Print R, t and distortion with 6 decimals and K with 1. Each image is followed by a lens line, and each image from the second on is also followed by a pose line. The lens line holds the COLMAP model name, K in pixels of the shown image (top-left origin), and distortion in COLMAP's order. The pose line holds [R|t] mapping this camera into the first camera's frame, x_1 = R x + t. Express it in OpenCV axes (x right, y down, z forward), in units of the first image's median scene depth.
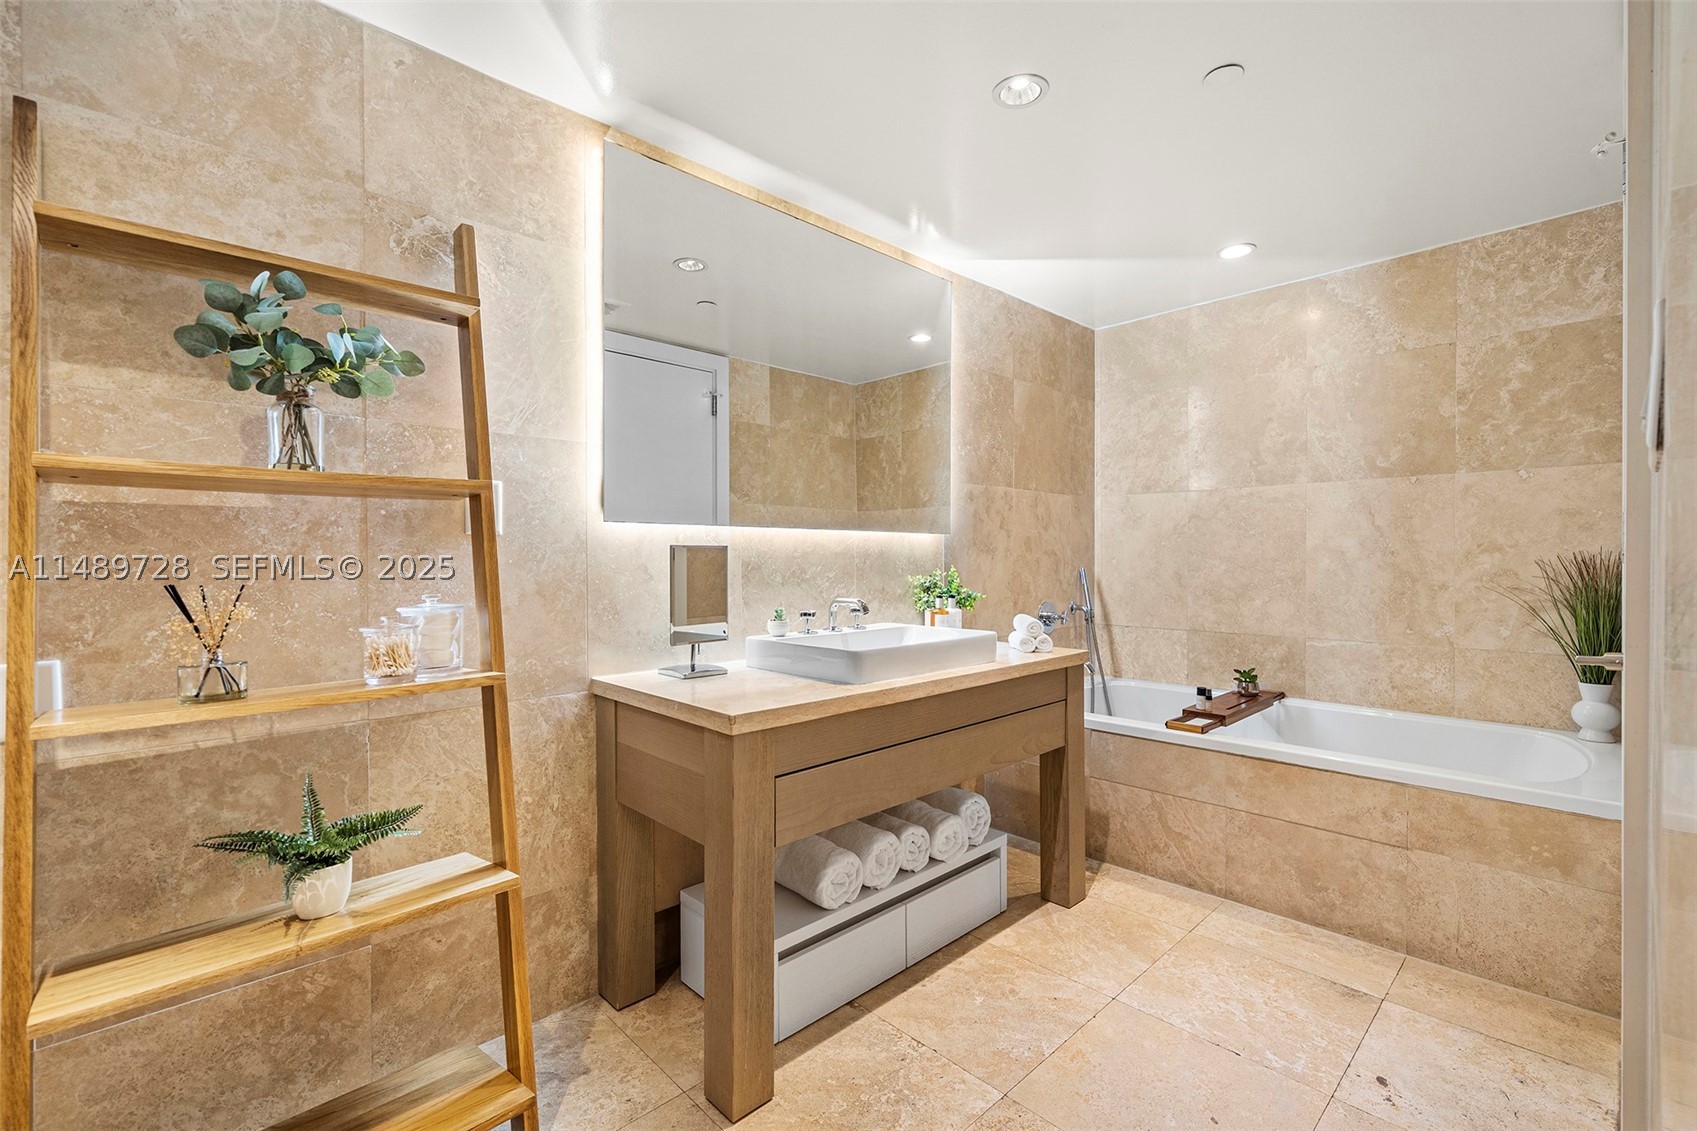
lens RADIAL K [[738.2, 0, 852.6], [0, 738.2, 564.3], [0, 0, 1]] dist [-0.002607, 0.000419]
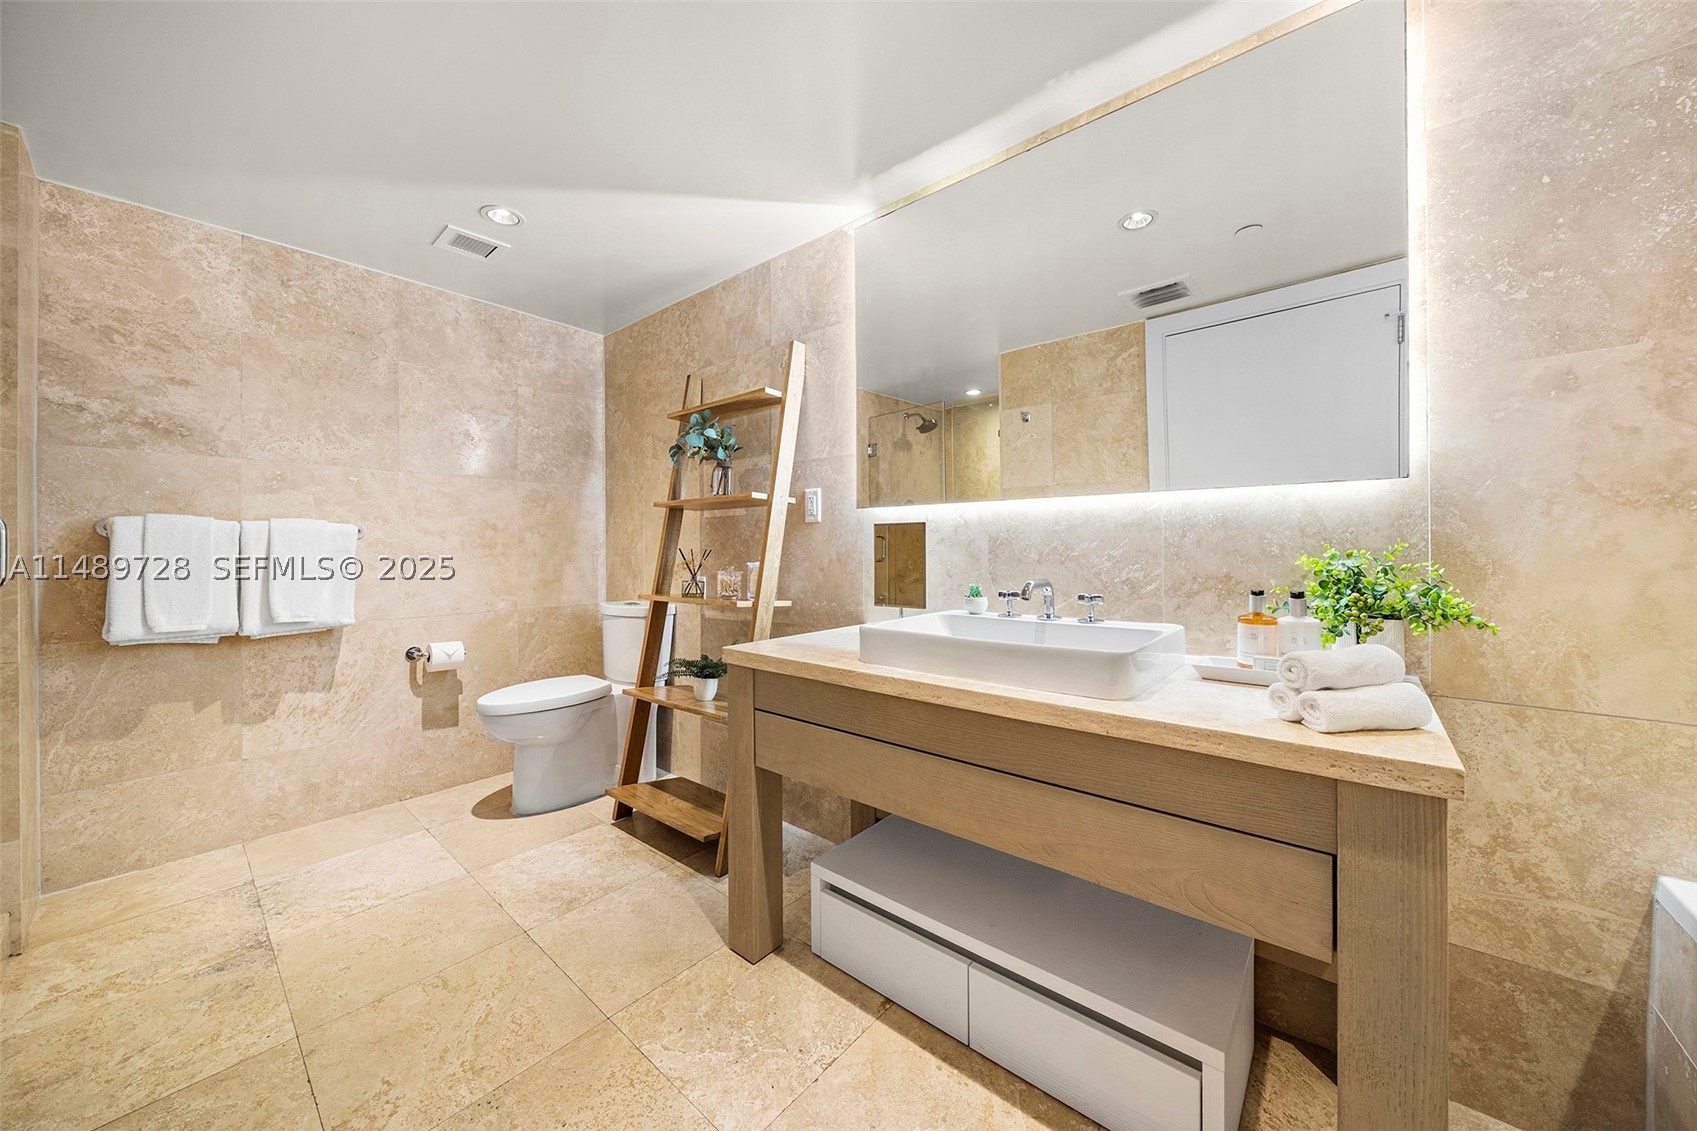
lens RADIAL K [[585.0, 0, 846.6], [0, 585.0, 549.9], [0, 0, 1]] dist [-0.007275, -0.000074]
pose [[0.104015, 0.003750, -0.994569, 0.582700], [-0.004805, 0.999983, 0.003268, 0.011516], [0.994564, 0.004439, 0.104031, 0.689744]]
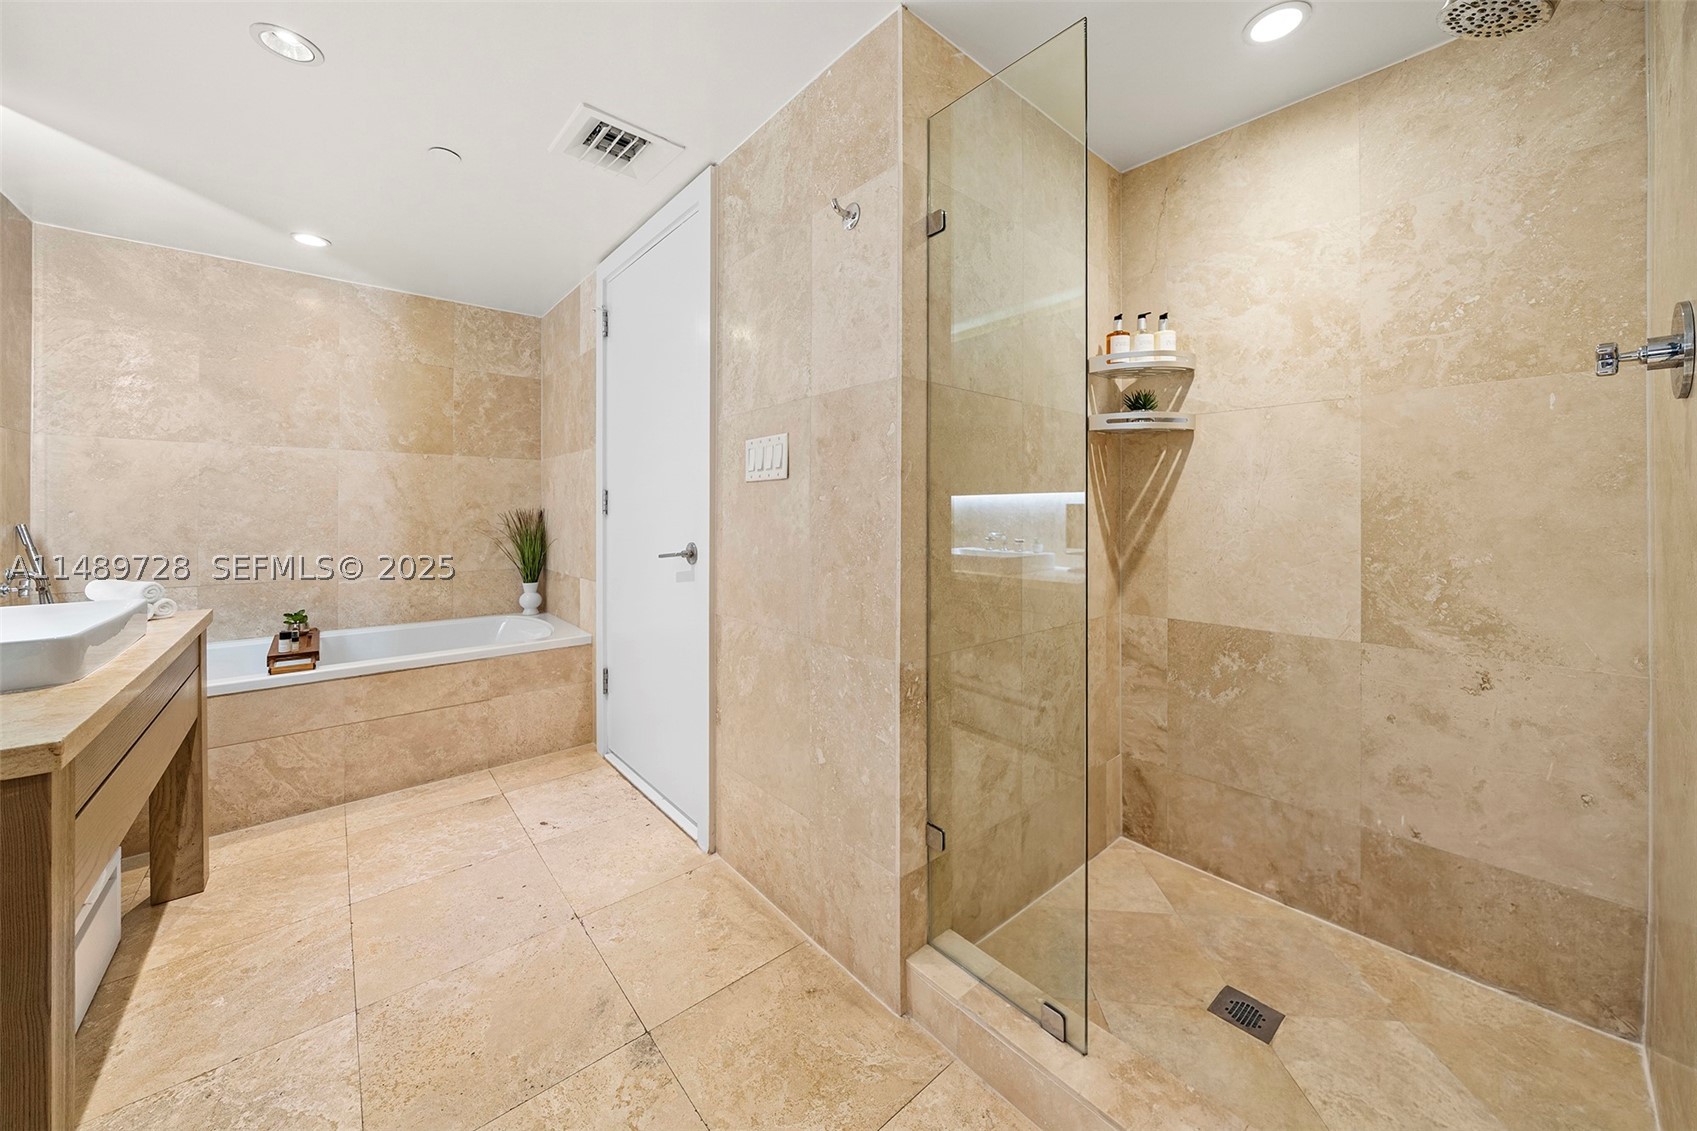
lens RADIAL K [[609.0, 0, 848.2], [0, 609.0, 510.9], [0, 0, 1]] dist [-0.005645, -0.000093]
pose [[0.052926, 0.004455, 0.998589, -0.418965], [0.007031, 0.999964, -0.004834, 0.000748], [-0.998574, 0.007277, 0.052892, 0.152532]]
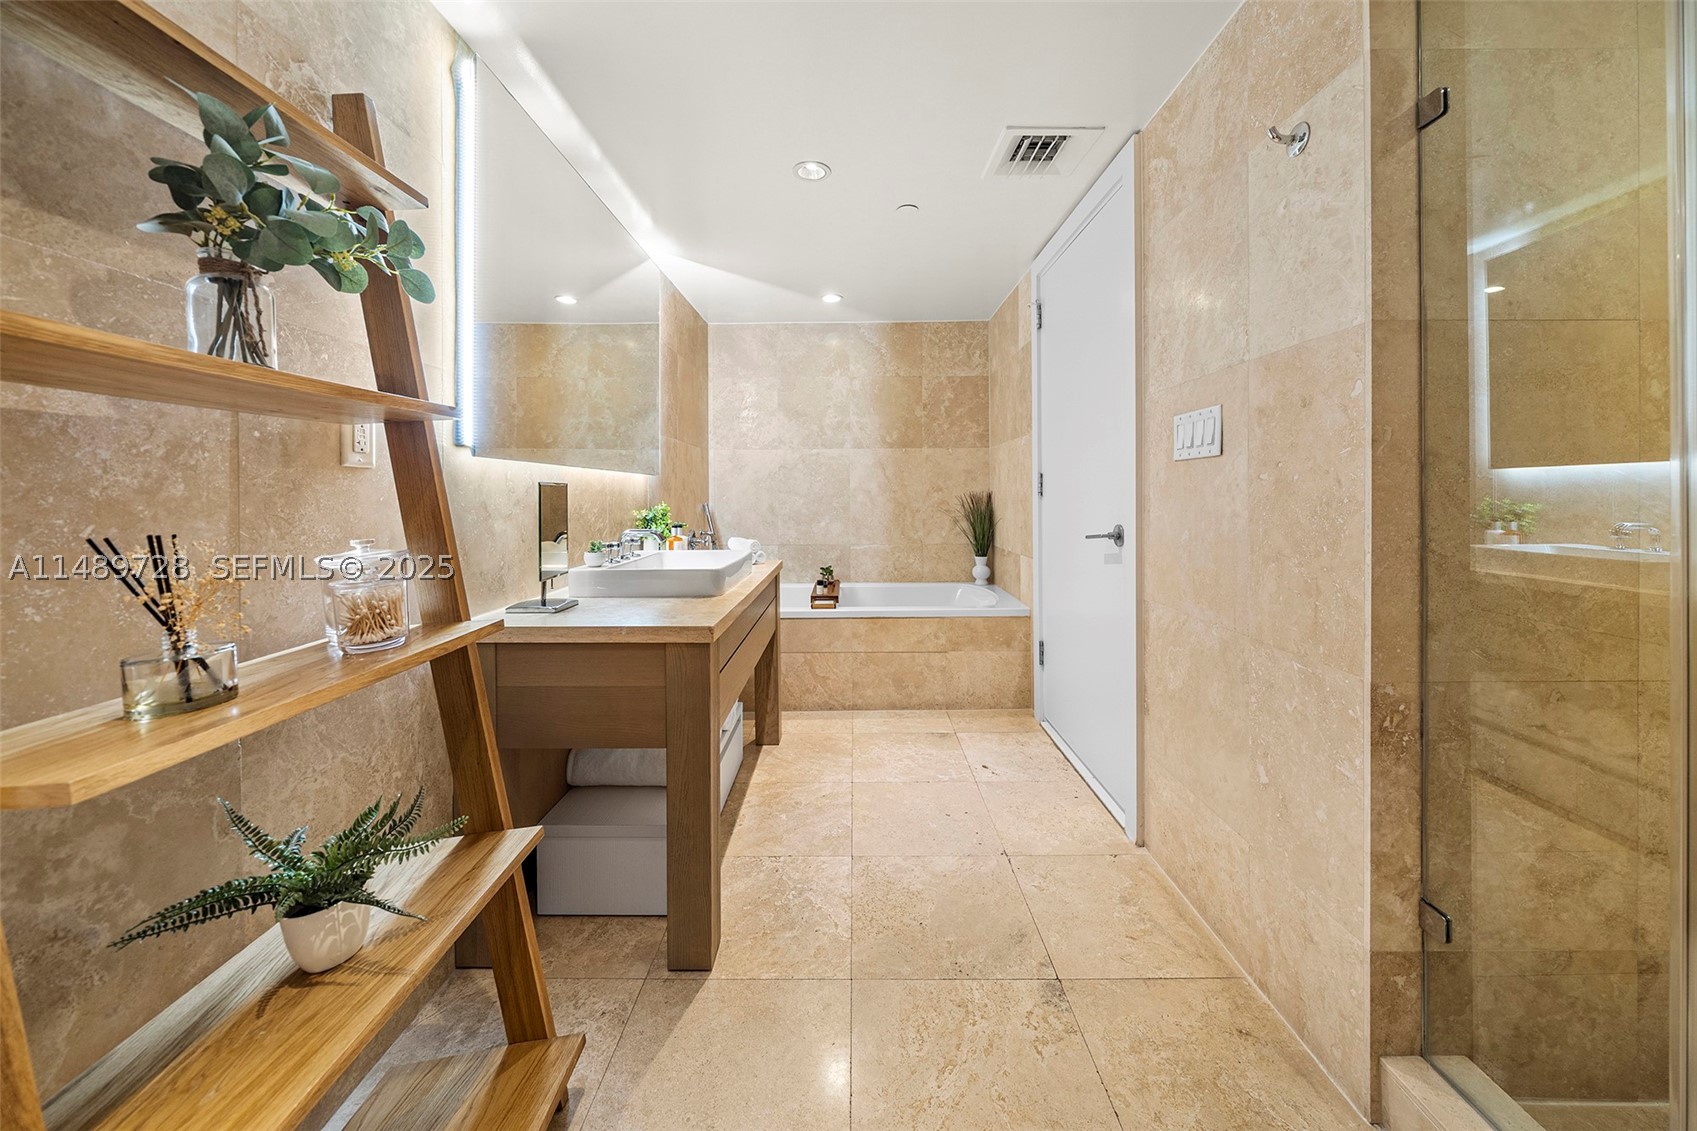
lens RADIAL K [[608.5, 0, 843.2], [0, 608.5, 495.8], [0, 0, 1]] dist [-0.006767, 0.000109]
pose [[0.701584, -0.002877, 0.712581, -0.442746], [0.009860, 0.999935, -0.005671, 0.000900], [-0.712519, 0.011004, 0.701566, 0.097103]]
